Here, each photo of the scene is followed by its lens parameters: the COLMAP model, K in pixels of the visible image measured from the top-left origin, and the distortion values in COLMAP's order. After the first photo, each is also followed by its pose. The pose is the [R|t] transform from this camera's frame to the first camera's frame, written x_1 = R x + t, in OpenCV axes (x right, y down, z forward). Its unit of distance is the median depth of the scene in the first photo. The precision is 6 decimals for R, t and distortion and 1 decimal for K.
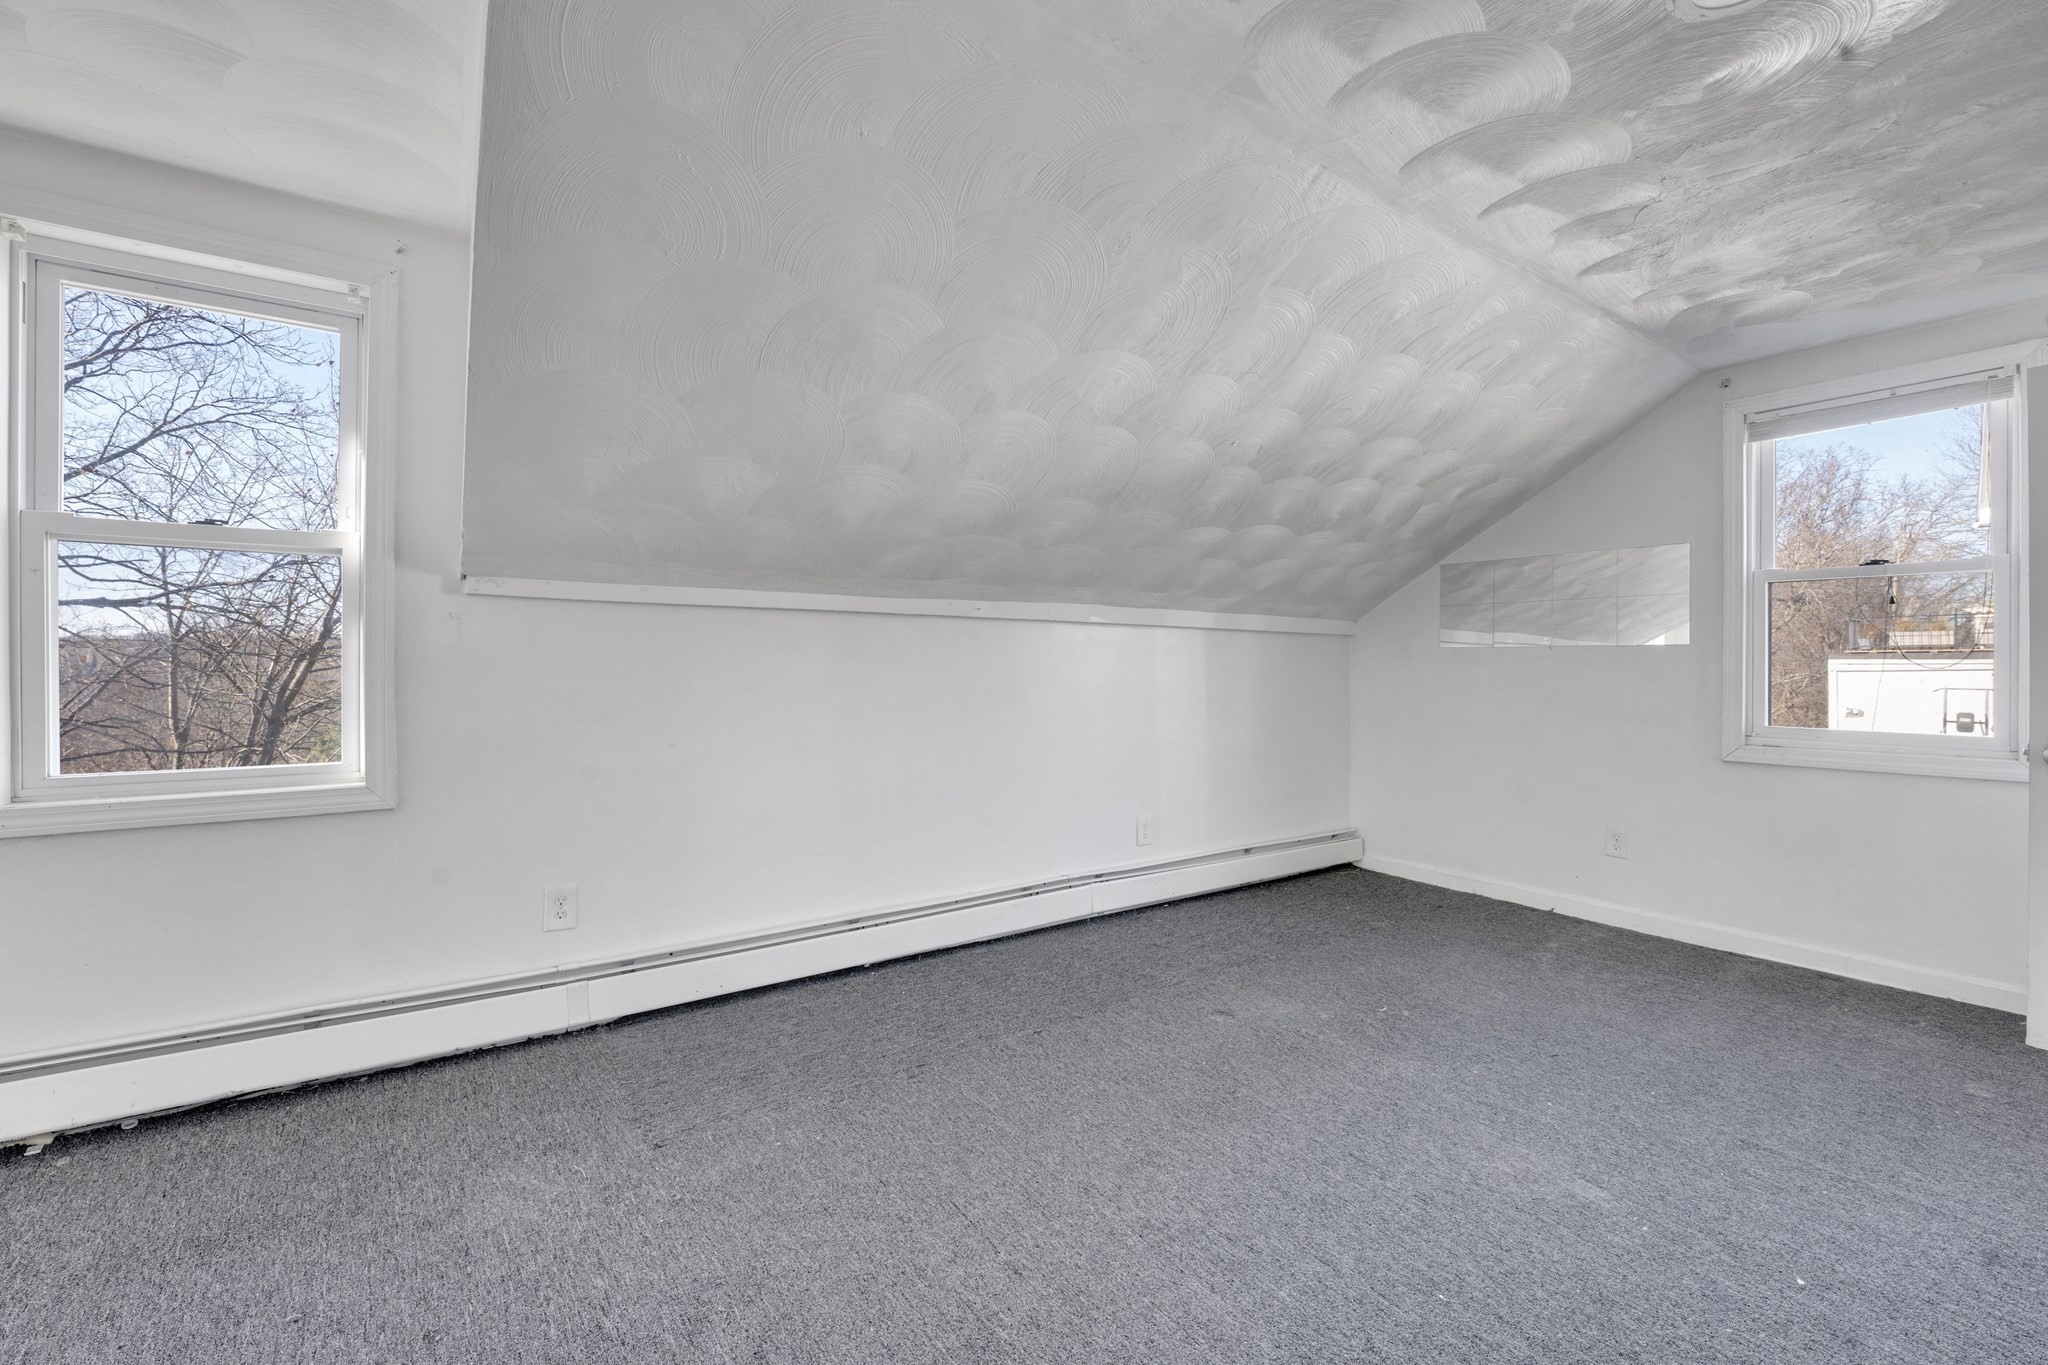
lens RADIAL K [[836.4, 0, 1012.3], [0, 836.4, 664.5], [0, 0, 1]] dist [-0.029426, 0.004261]
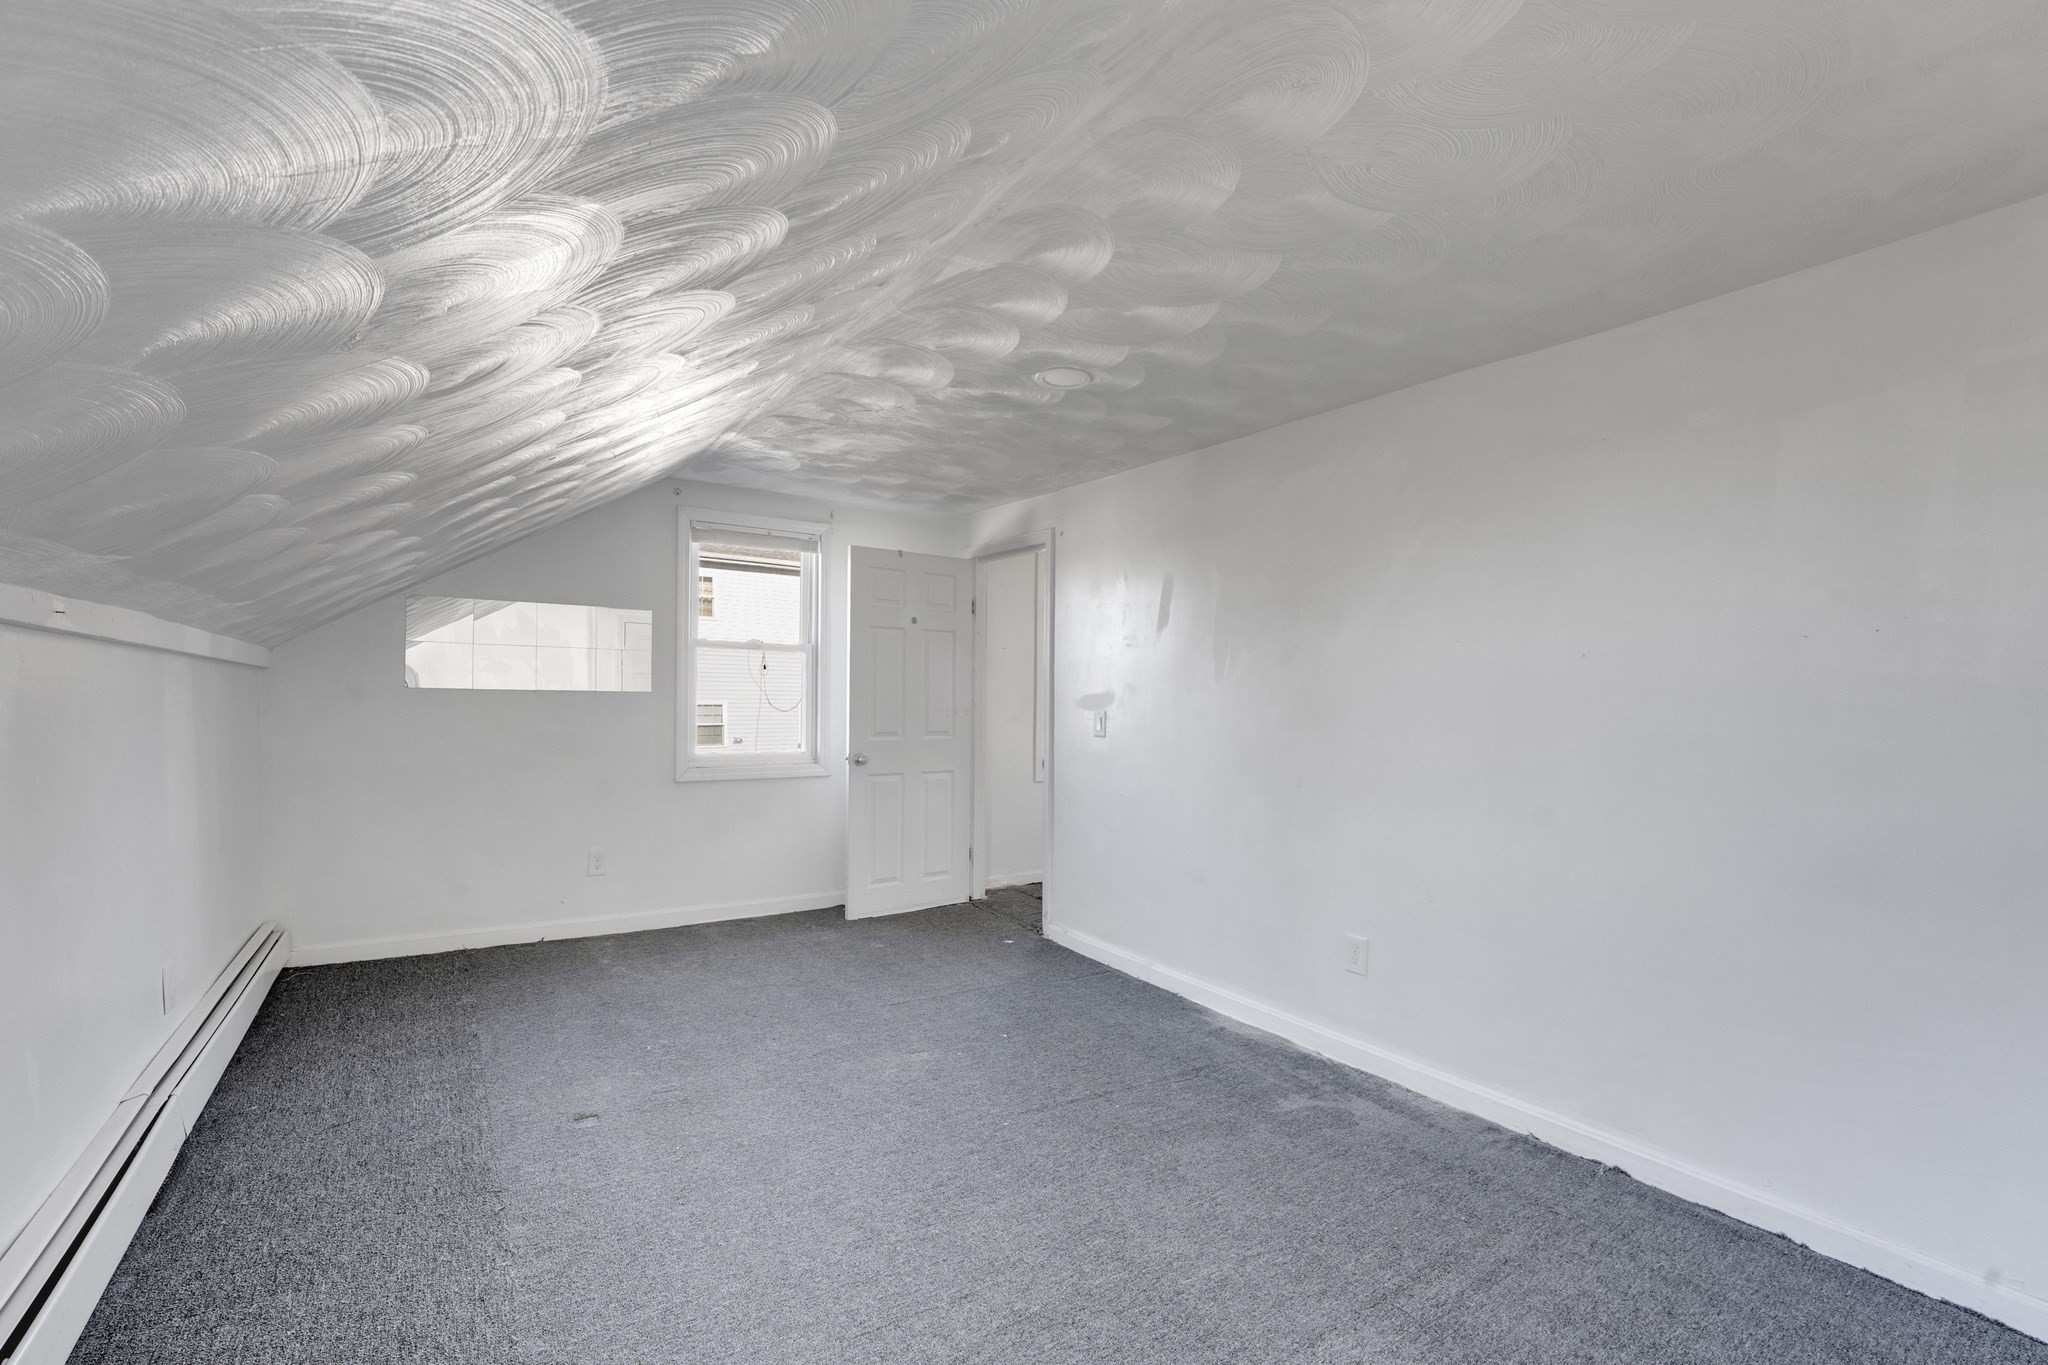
lens RADIAL K [[884.9, 0, 1019.0], [0, 884.9, 696.4], [0, 0, 1]] dist [-0.021456, -0.000123]
pose [[0.026248, 0.003615, 0.999649, -0.594258], [-0.011758, 0.999925, -0.003307, -0.022304], [-0.999586, -0.011667, 0.026288, 0.477925]]
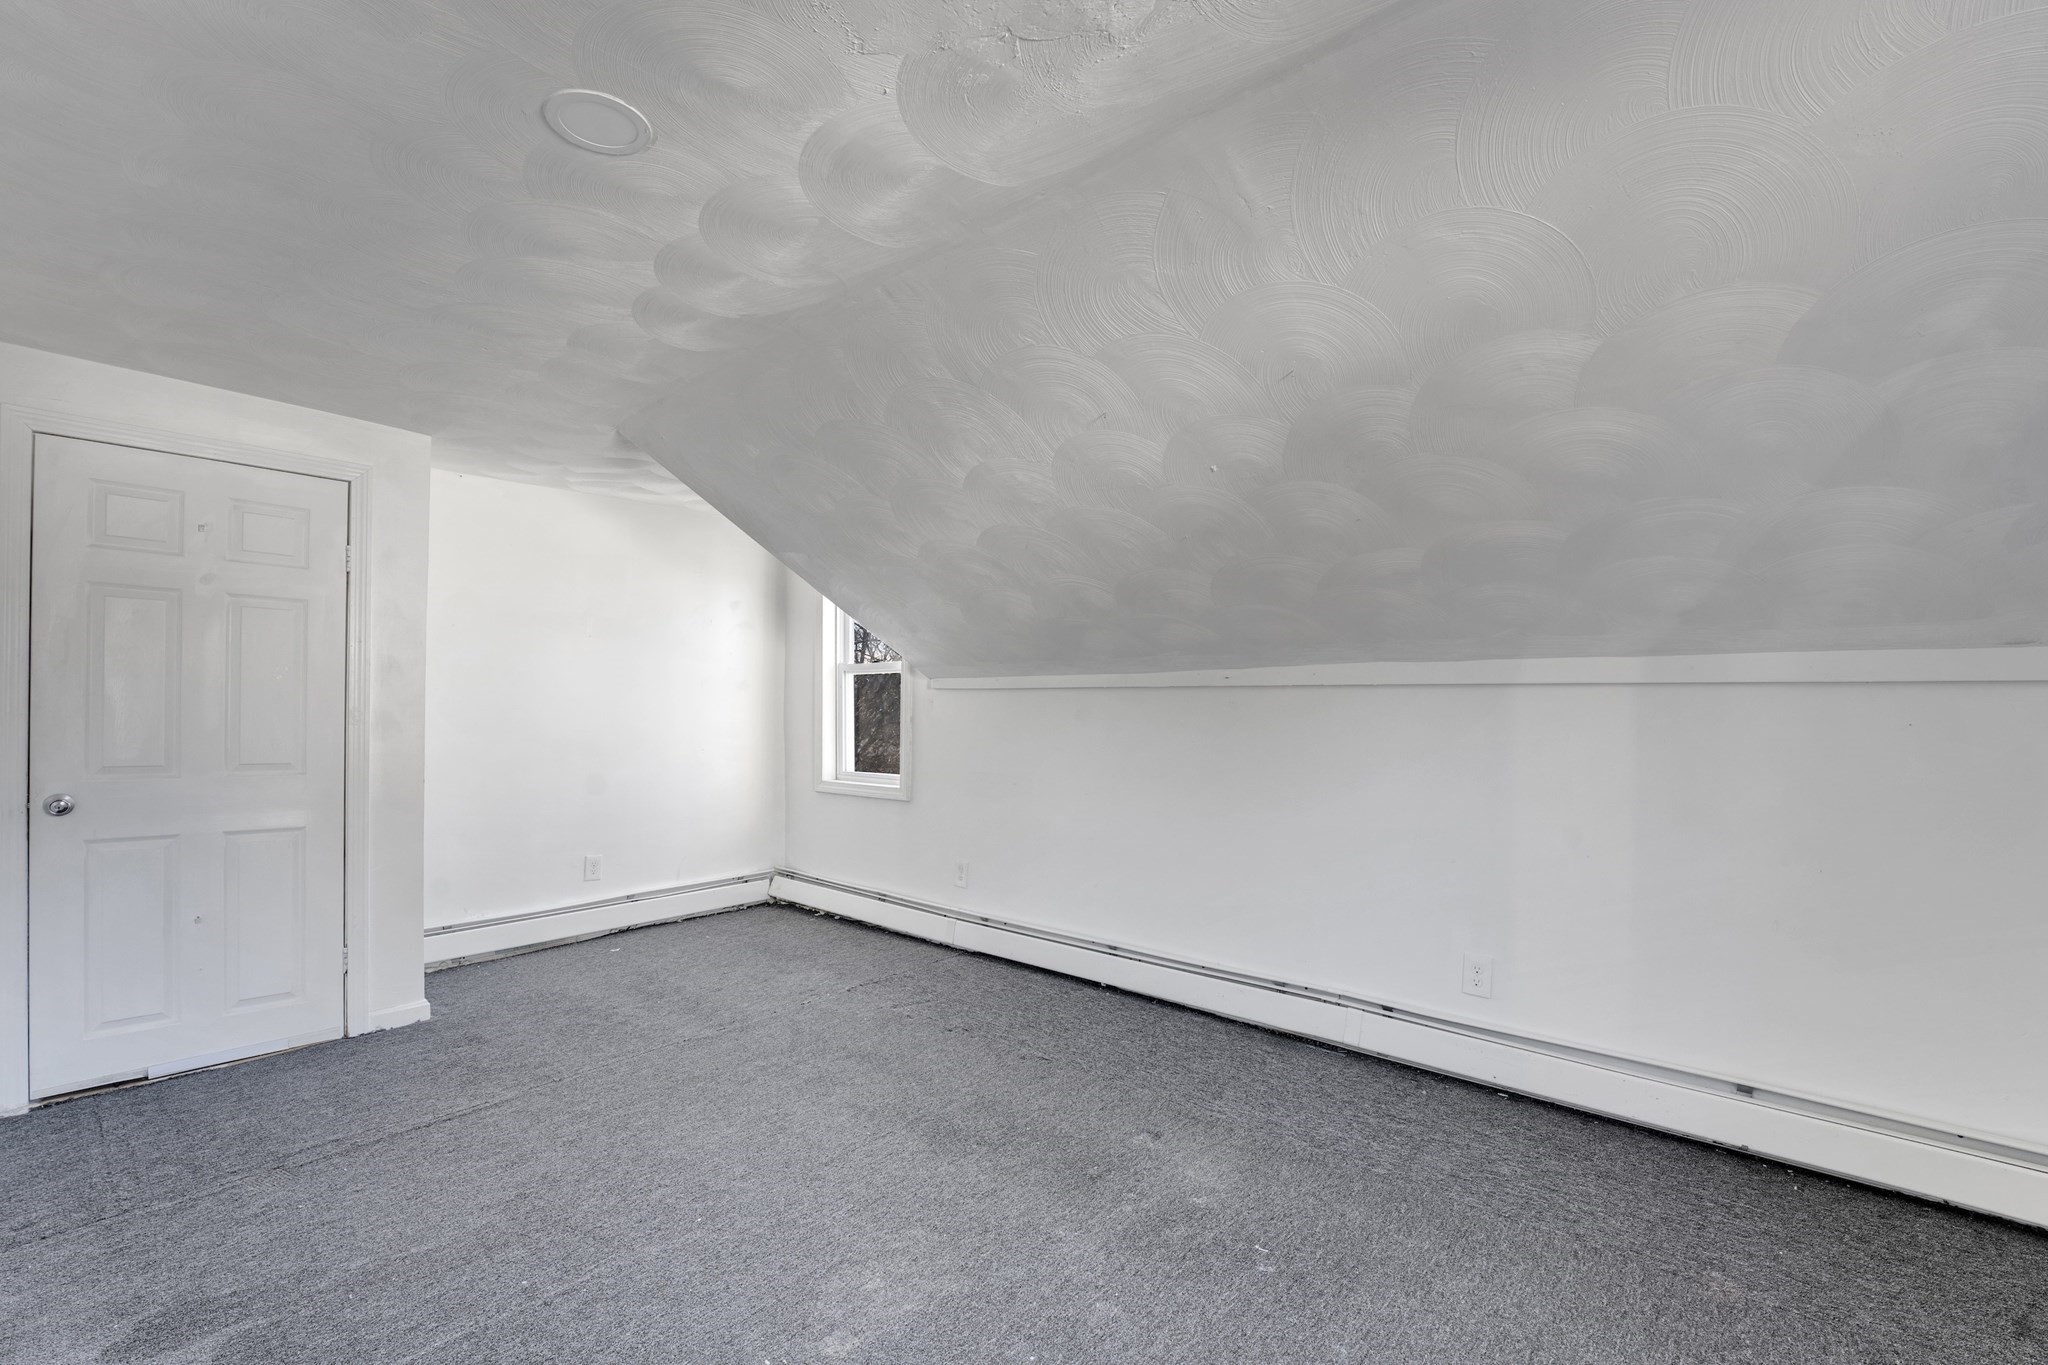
lens RADIAL K [[884.9, 0, 1021.3], [0, 884.9, 702.0], [0, 0, 1]] dist [-0.021456, -0.000123]
pose [[0.241442, -0.008618, -0.970377, 1.027725], [-0.005229, 0.999934, -0.010182, -0.029174], [0.970401, 0.007533, 0.241381, 0.578728]]
